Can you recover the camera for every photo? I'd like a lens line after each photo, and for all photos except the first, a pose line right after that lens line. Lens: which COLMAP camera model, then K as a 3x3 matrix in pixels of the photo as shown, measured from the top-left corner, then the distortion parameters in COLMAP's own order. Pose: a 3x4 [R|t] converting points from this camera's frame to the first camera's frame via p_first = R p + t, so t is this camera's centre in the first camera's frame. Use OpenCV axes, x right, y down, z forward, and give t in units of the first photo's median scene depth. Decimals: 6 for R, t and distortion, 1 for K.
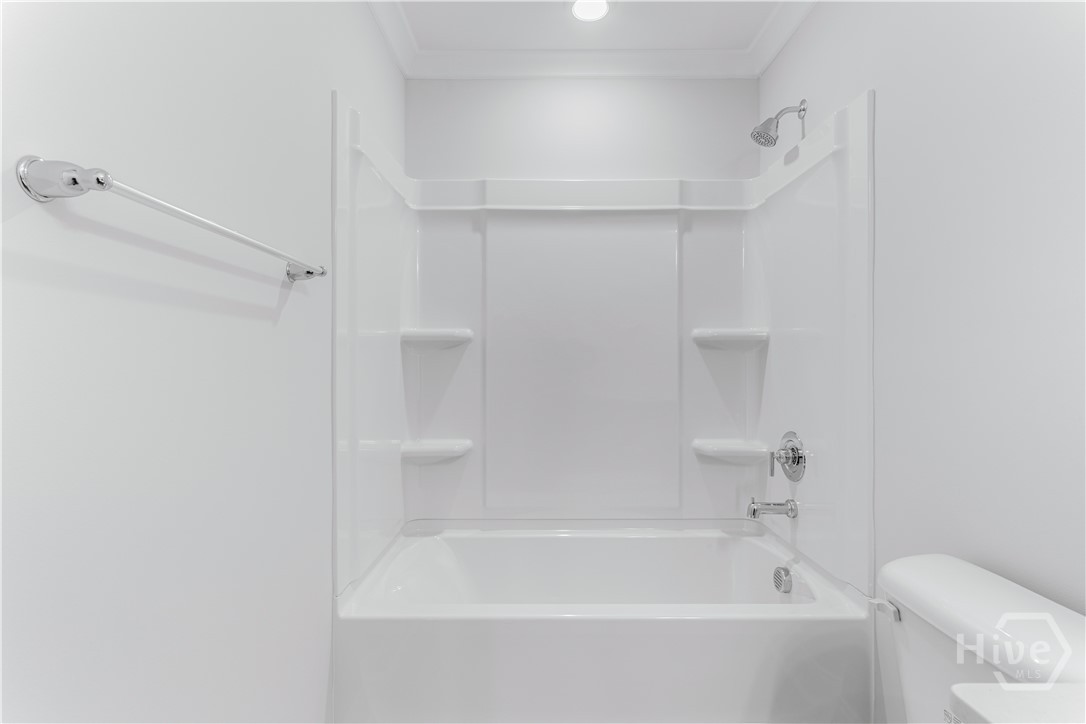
lens RADIAL K [[521.8, 0, 543.2], [0, 521.8, 364.4], [0, 0, 1]] dist [0.002795, 0.000265]
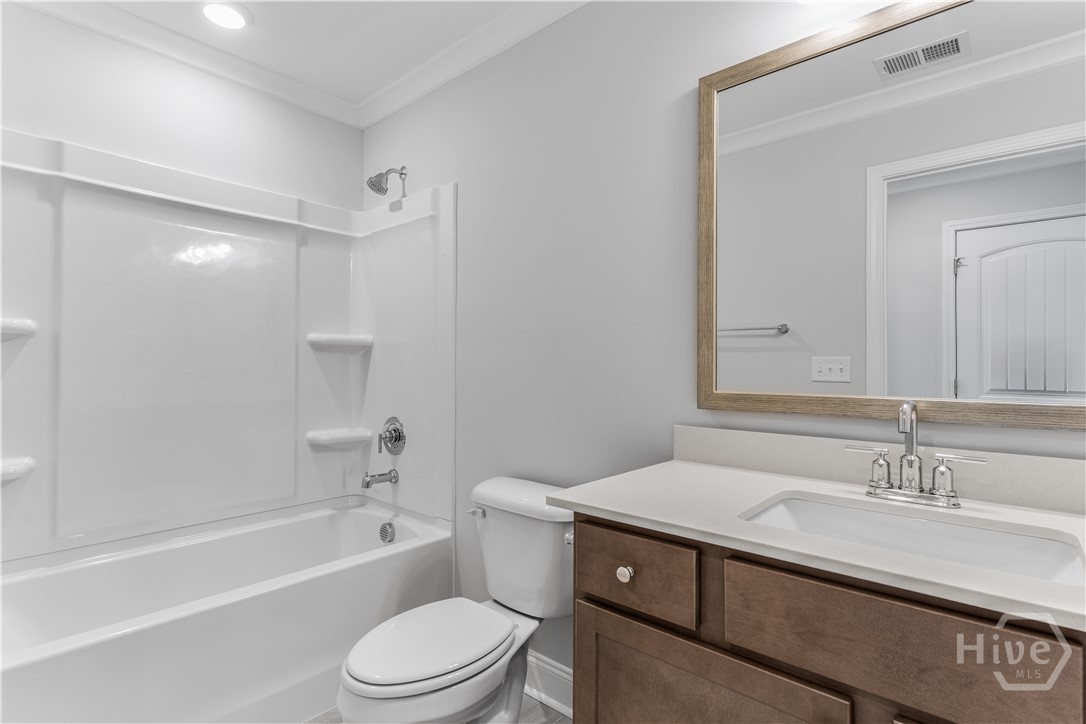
lens RADIAL K [[521.8, 0, 543.2], [0, 521.8, 364.4], [0, 0, 1]] dist [0.002795, 0.000265]
pose [[0.665873, 0.006369, 0.746038, -0.228721], [-0.003209, 0.999979, -0.005672, 0.003776], [-0.746059, 0.001383, 0.665879, -0.133028]]
